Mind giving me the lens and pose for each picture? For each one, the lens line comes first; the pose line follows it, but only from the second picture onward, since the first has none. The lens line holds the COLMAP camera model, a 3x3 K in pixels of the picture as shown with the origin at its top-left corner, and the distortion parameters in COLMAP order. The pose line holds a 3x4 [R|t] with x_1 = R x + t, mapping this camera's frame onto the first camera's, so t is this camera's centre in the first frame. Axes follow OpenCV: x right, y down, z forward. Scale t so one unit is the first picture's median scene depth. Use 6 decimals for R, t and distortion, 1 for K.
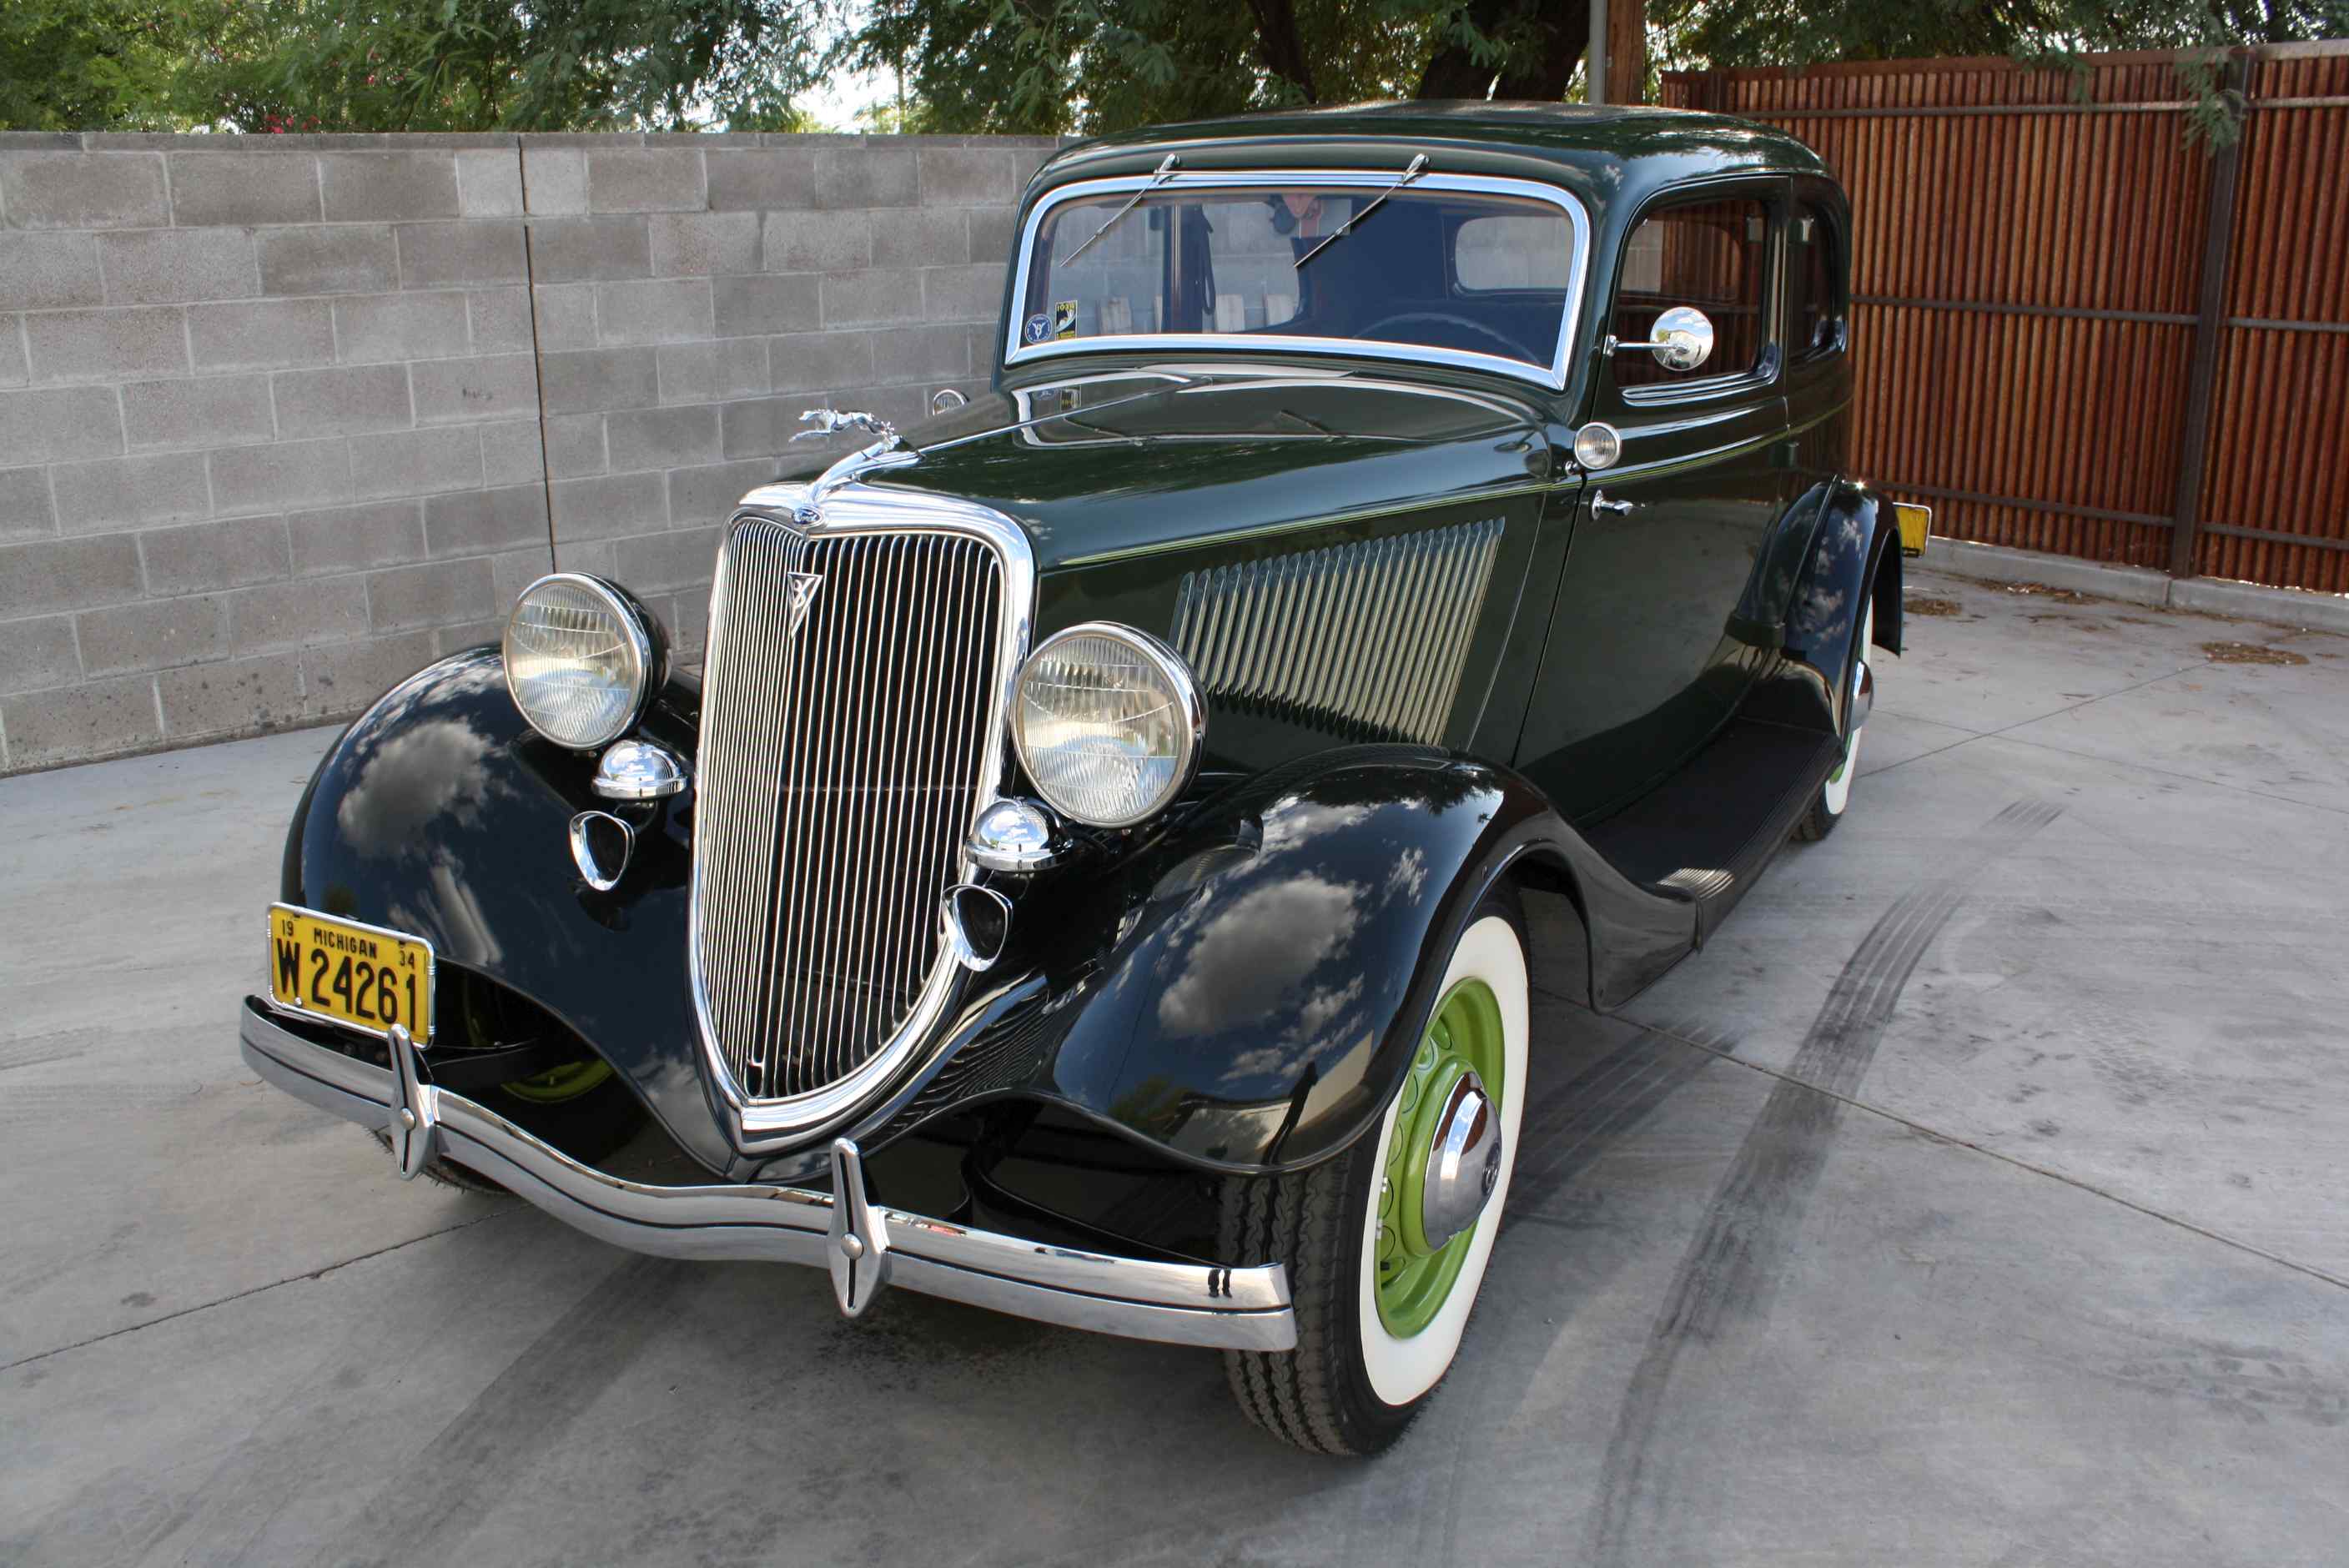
lens RADIAL K [[1976.9, 0, 1194.2], [0, 1976.9, 788.2], [0, 0, 1]] dist [-0.164035, 0.141360]
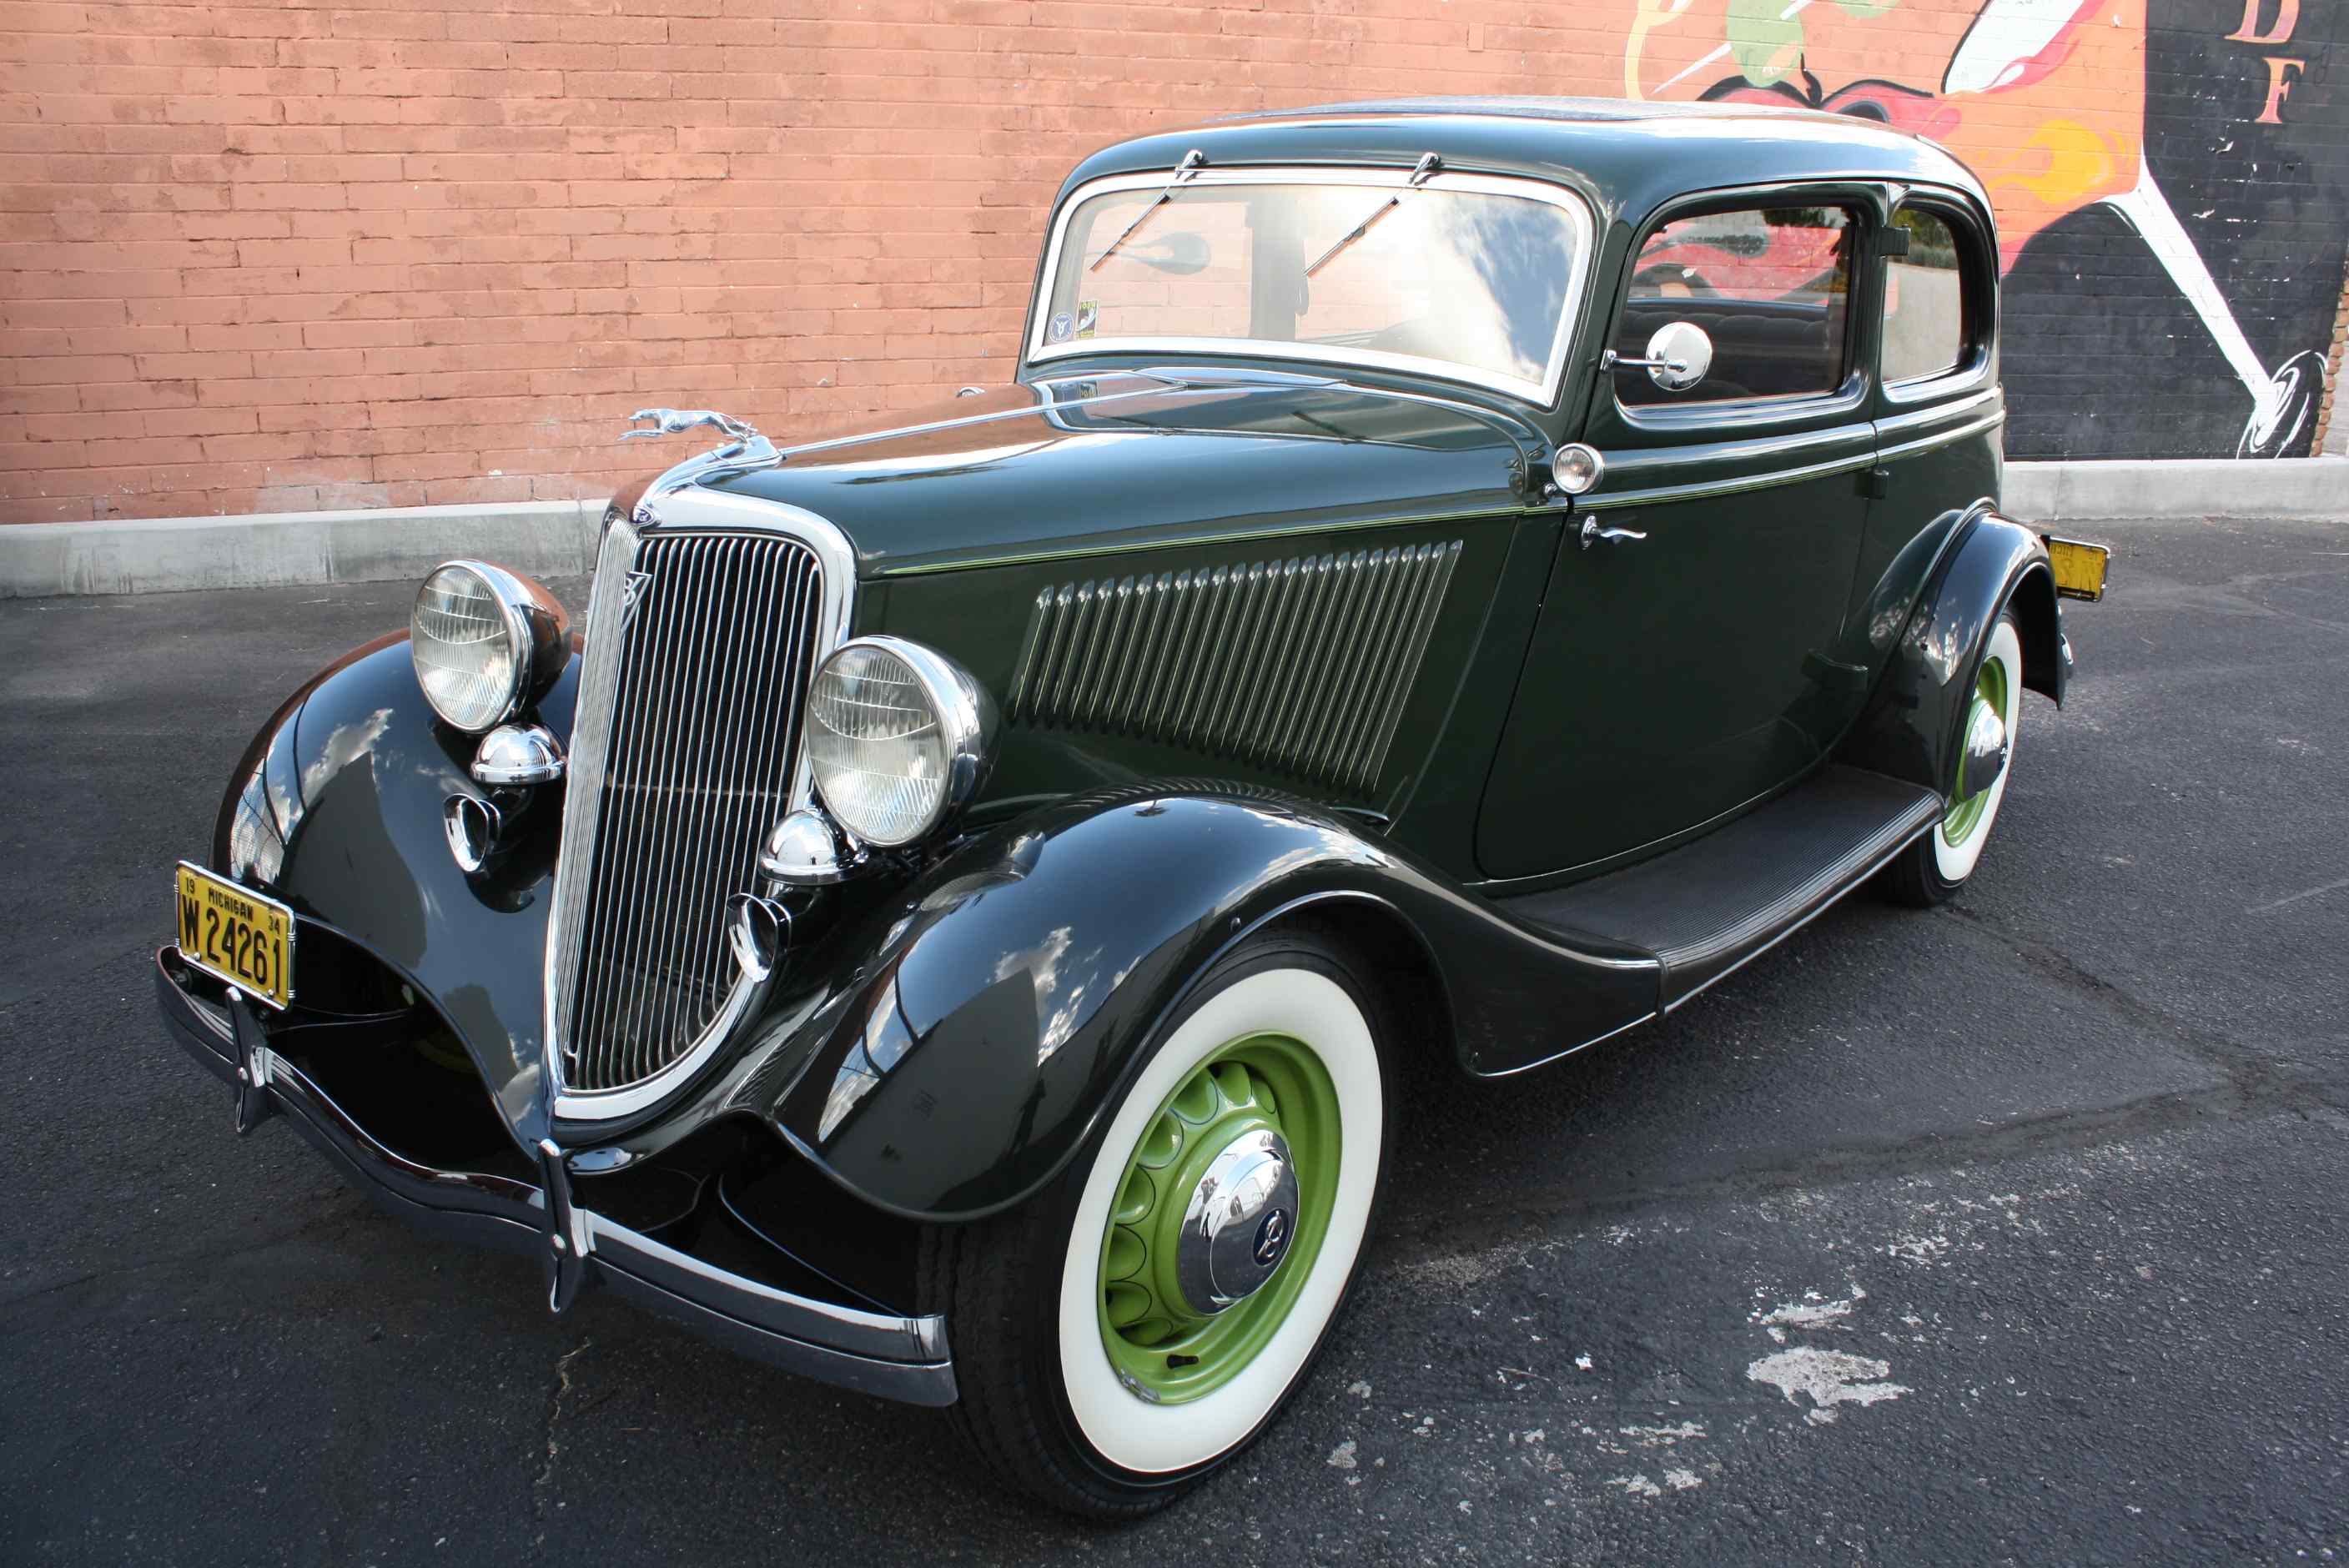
lens RADIAL K [[1996.5, 0, 1174.5], [0, 1996.5, 784.0], [0, 0, 1]] dist [-0.165215, 0.146486]
pose [[0.981956, 0.062790, -0.178382, 0.228709], [-0.063110, 0.997999, 0.003885, -0.019751], [0.178269, 0.007443, 0.983954, 0.051435]]
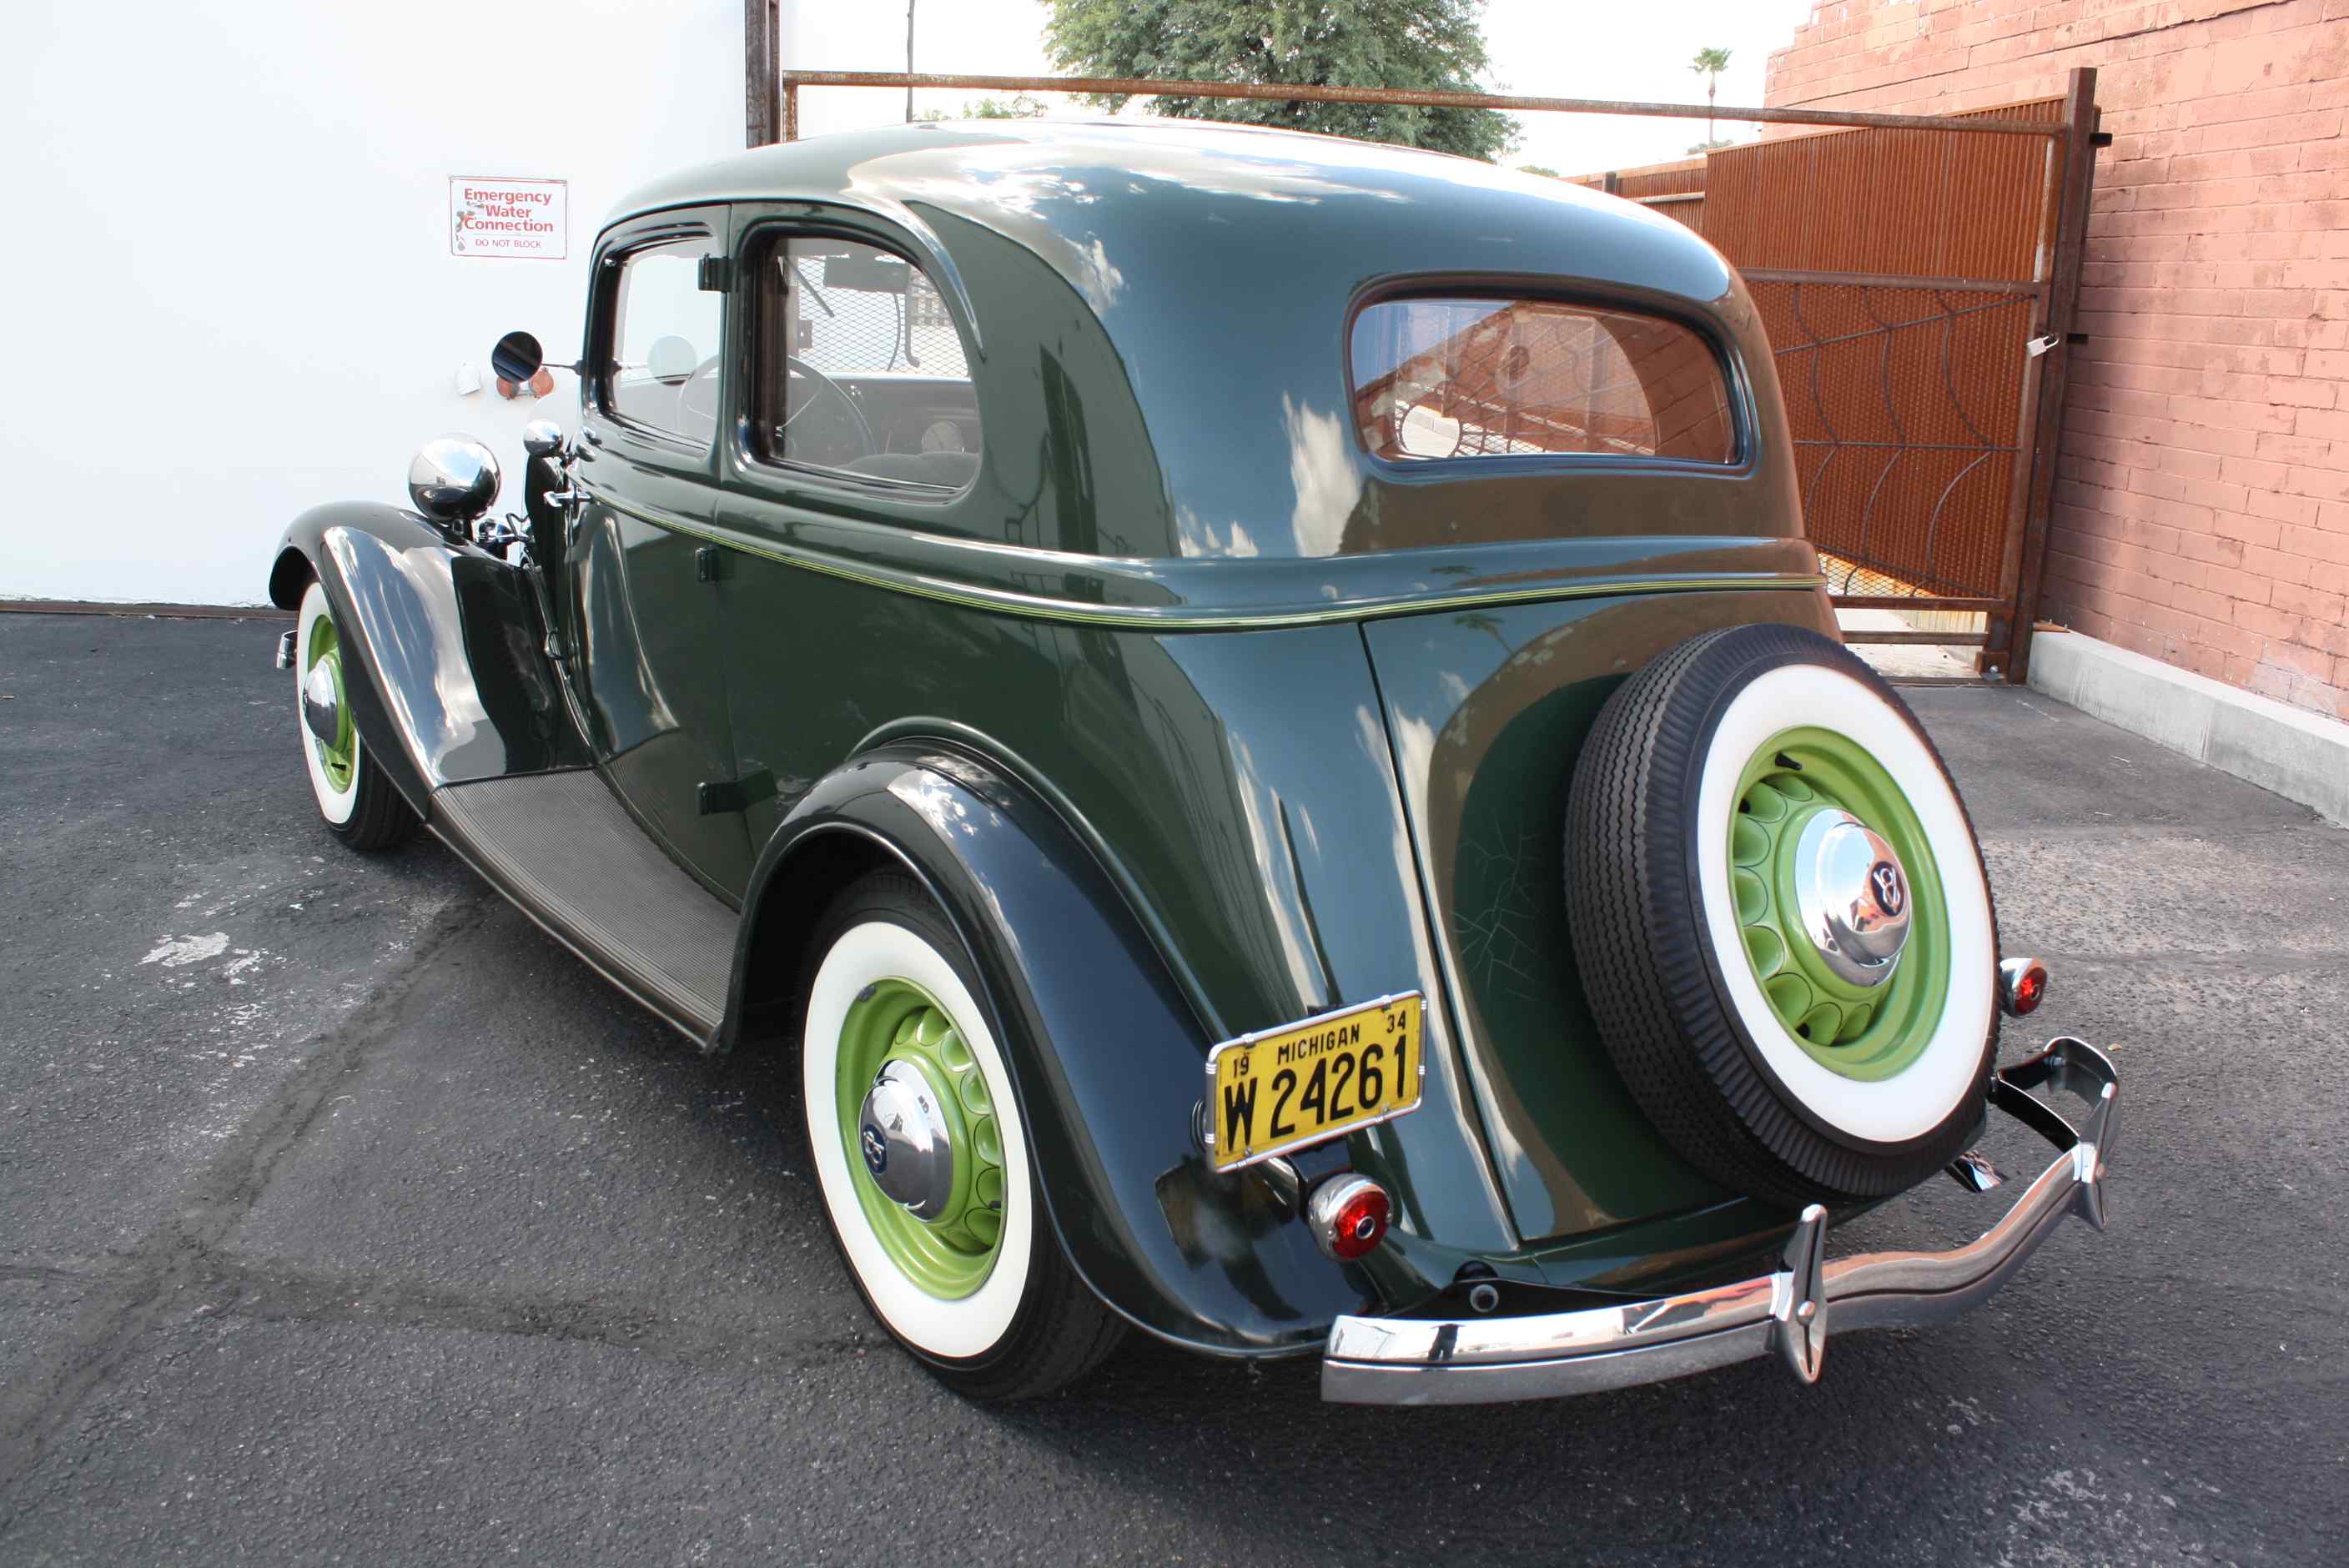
lens RADIAL K [[1984.1, 0, 1182.1], [0, 1984.1, 784.9], [0, 0, 1]] dist [-0.165525, 0.142282]
pose [[-0.413089, 0.194041, -0.889778, 1.387087], [-0.316985, 0.885305, 0.340229, -0.620253], [0.853744, 0.422591, -0.304202, 2.132052]]
